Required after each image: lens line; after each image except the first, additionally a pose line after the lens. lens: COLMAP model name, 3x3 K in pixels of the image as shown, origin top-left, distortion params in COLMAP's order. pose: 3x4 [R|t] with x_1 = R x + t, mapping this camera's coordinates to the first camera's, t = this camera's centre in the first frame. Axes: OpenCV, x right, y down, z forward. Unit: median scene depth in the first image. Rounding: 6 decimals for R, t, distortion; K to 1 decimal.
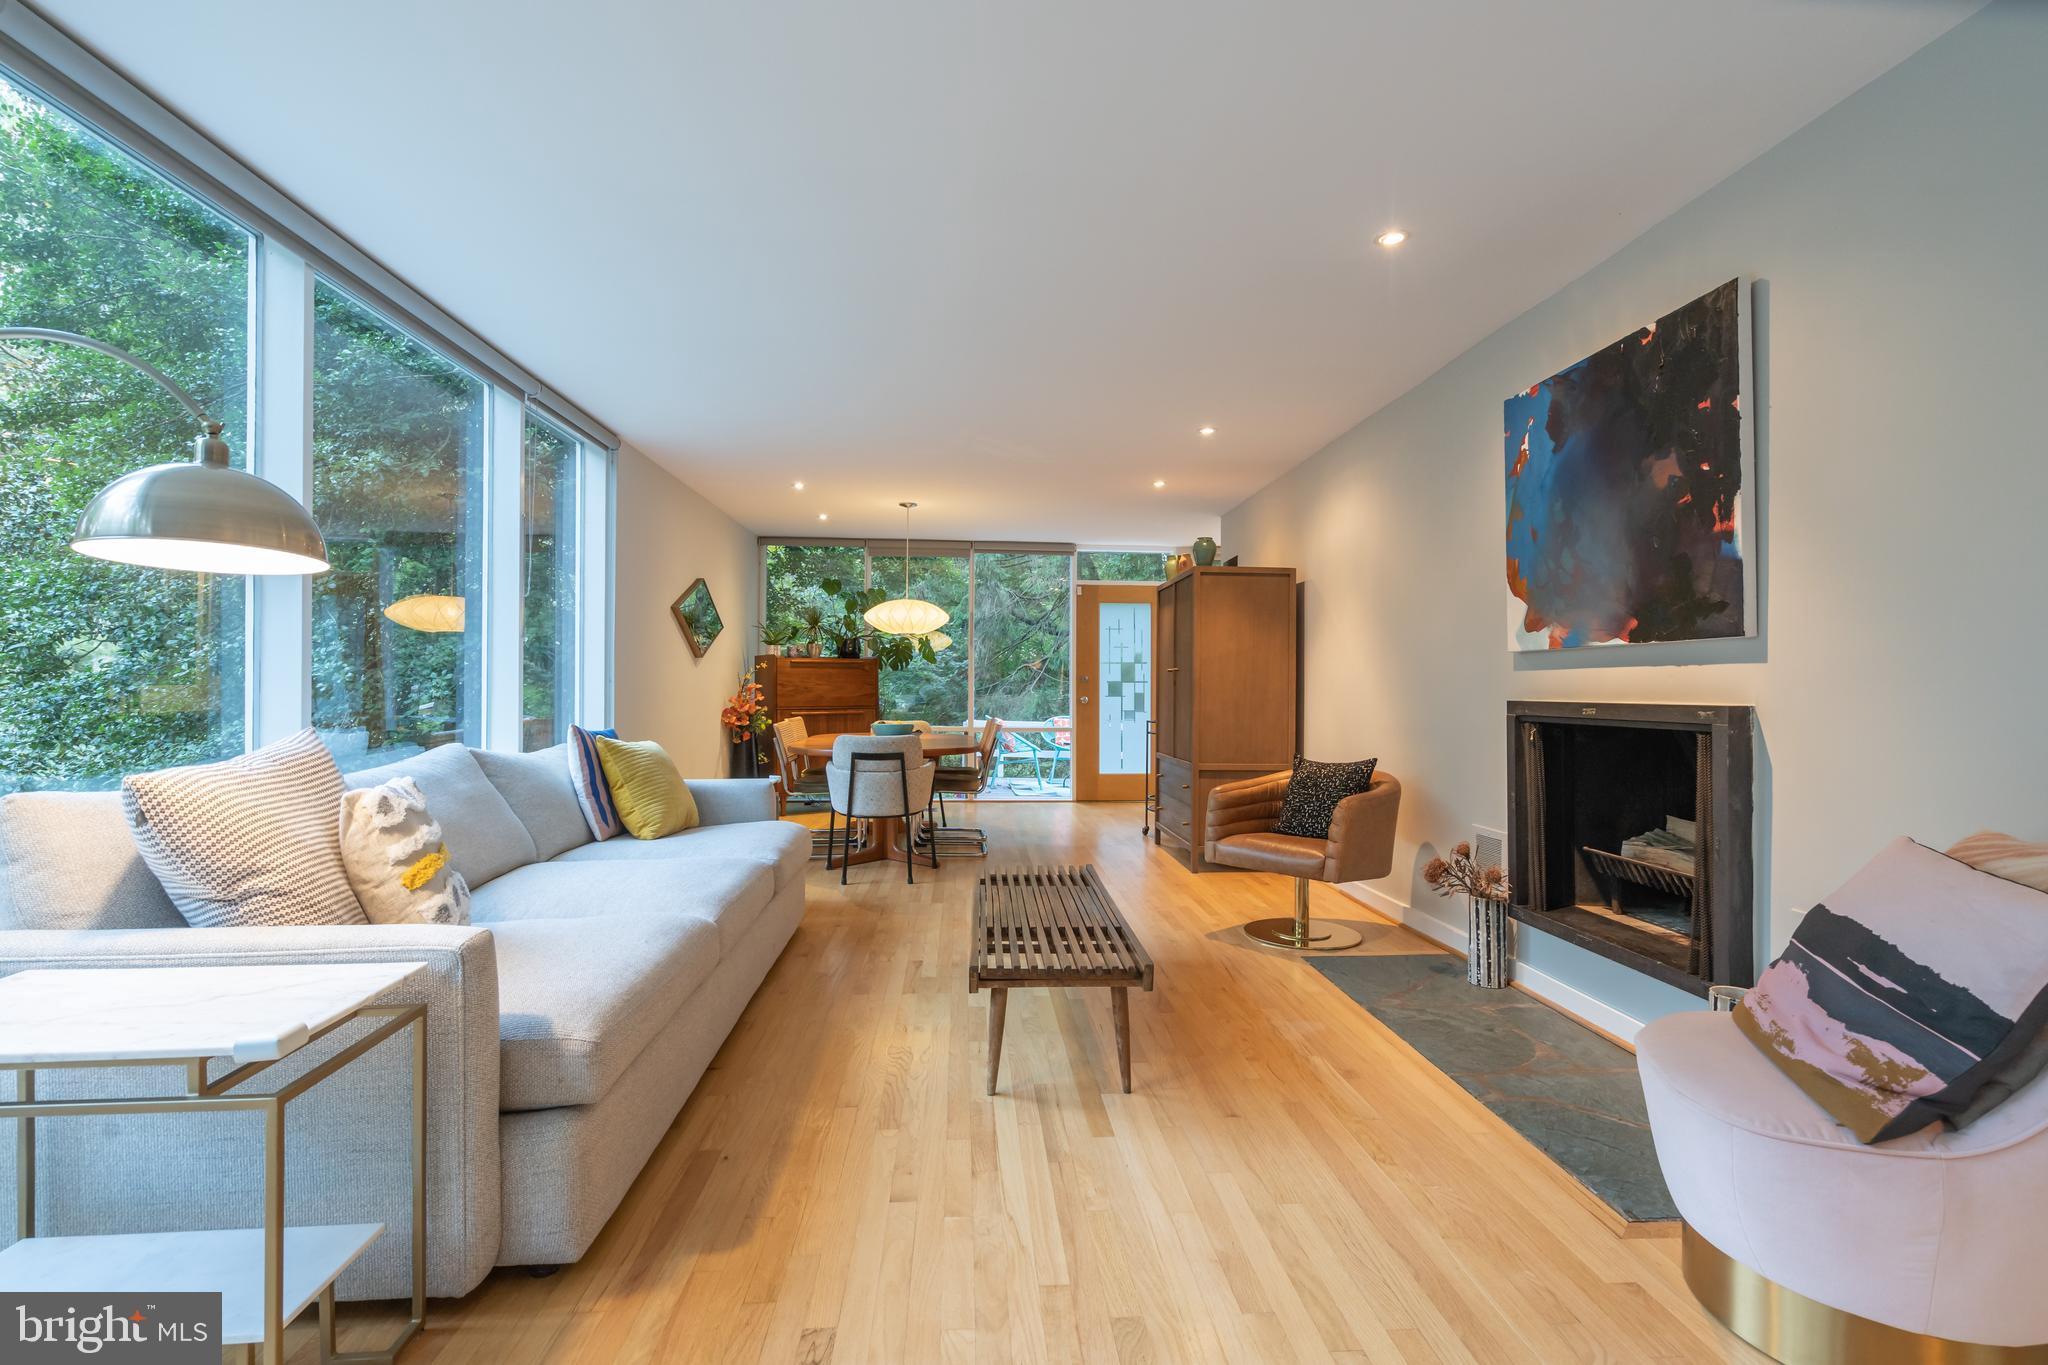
lens RADIAL K [[936.6, 0, 1028.1], [0, 936.6, 686.0], [0, 0, 1]] dist [0.002361, 0.000658]
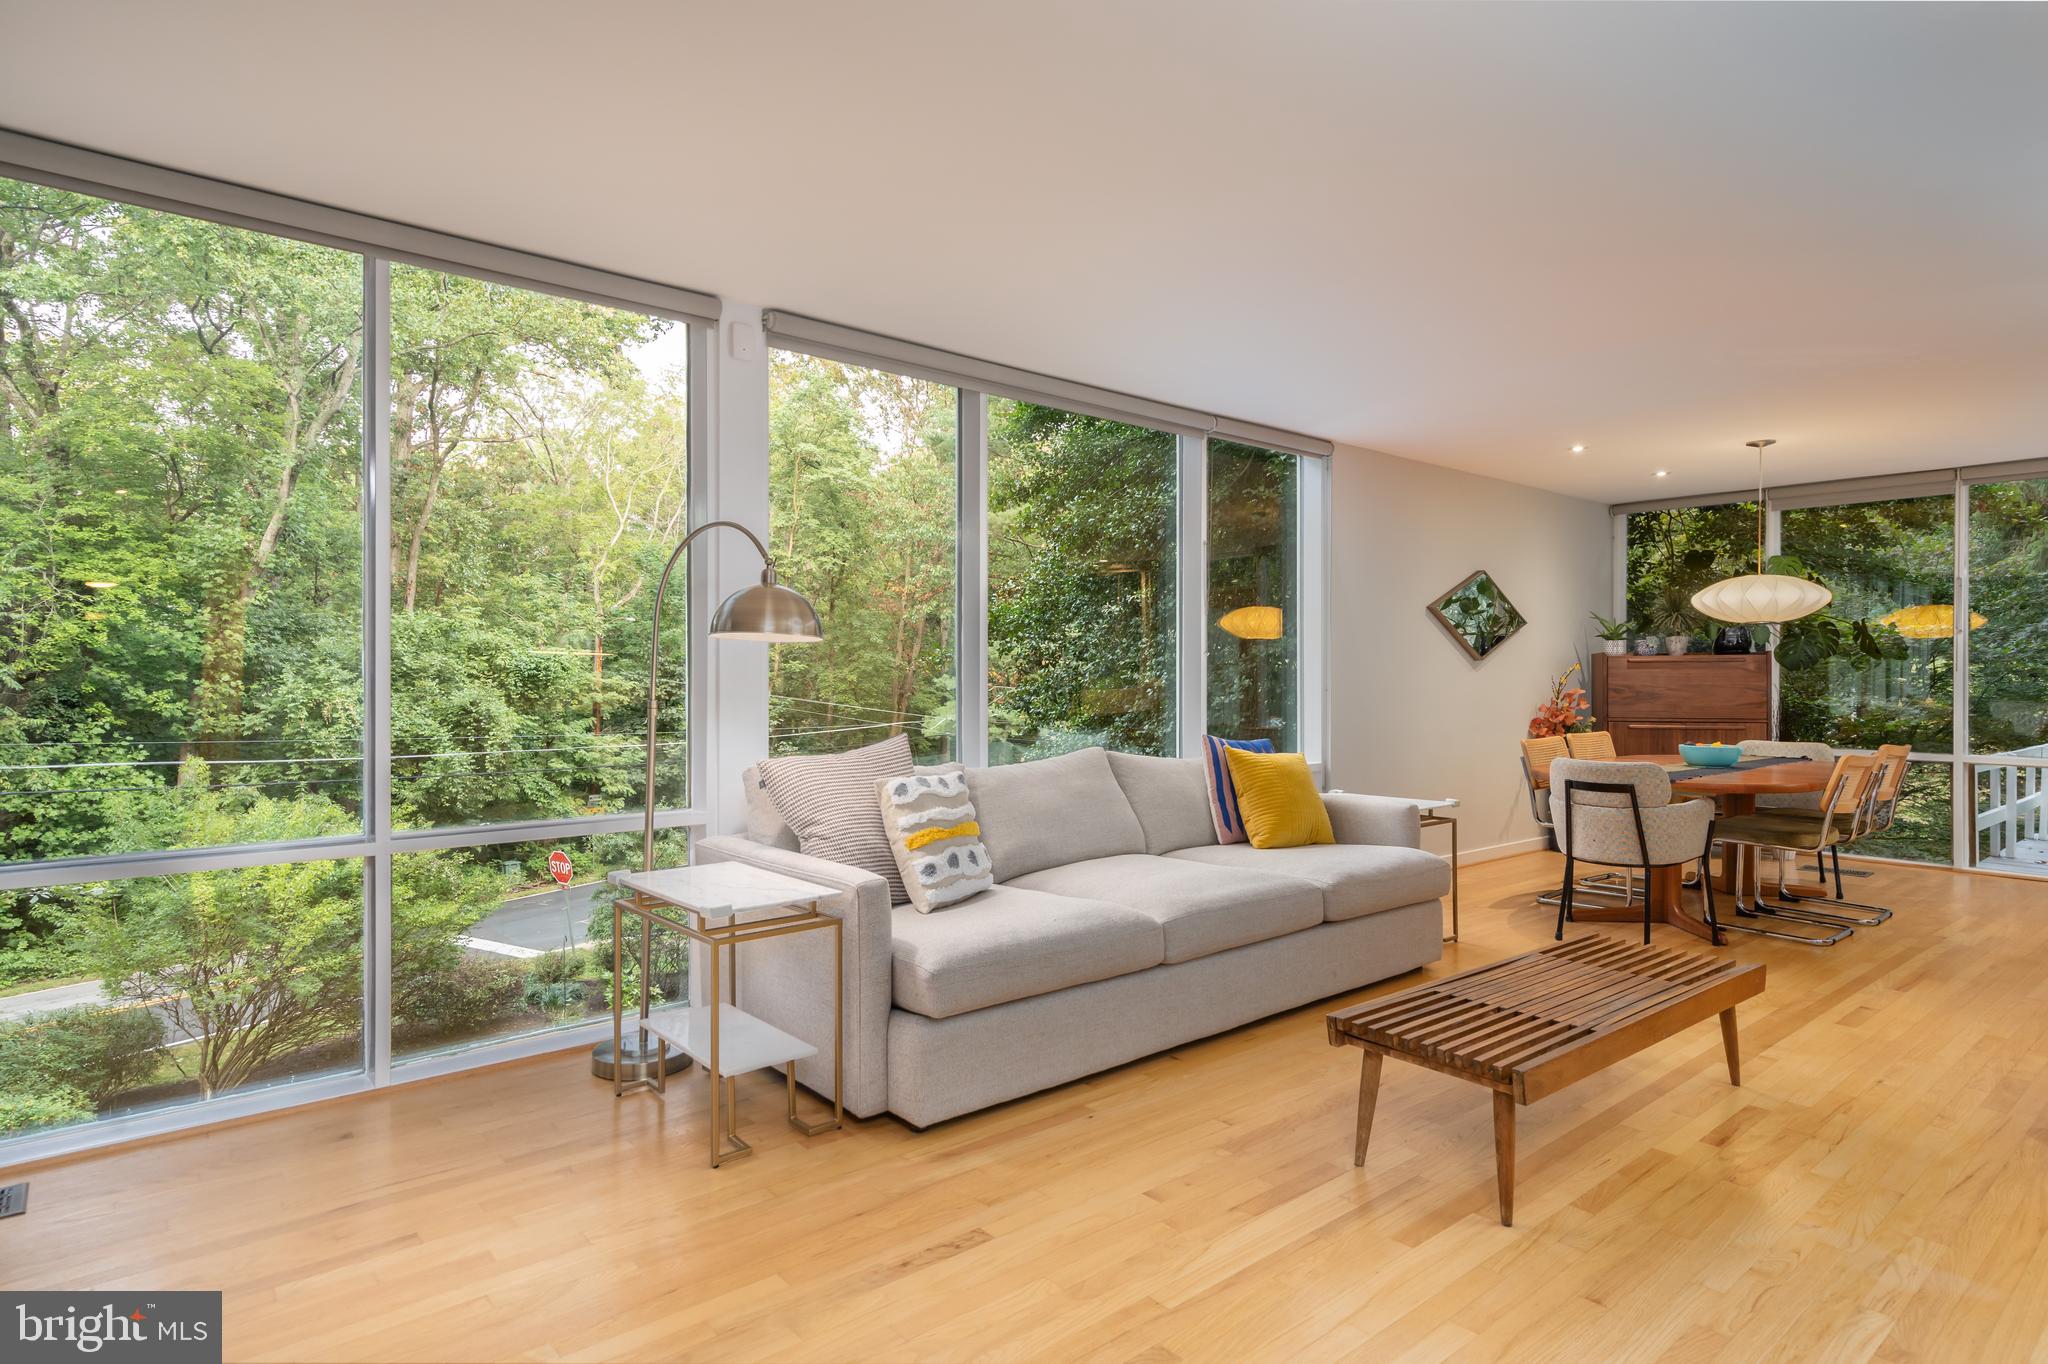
lens RADIAL K [[1105.2, 0, 1024.1], [0, 1105.2, 681.0], [0, 0, 1]] dist [-0.003407, -0.000574]
pose [[0.576825, -0.002302, -0.816864, 0.762230], [0.003784, 0.999993, -0.000146, -0.038077], [0.816859, -0.003007, 0.576830, 0.144712]]
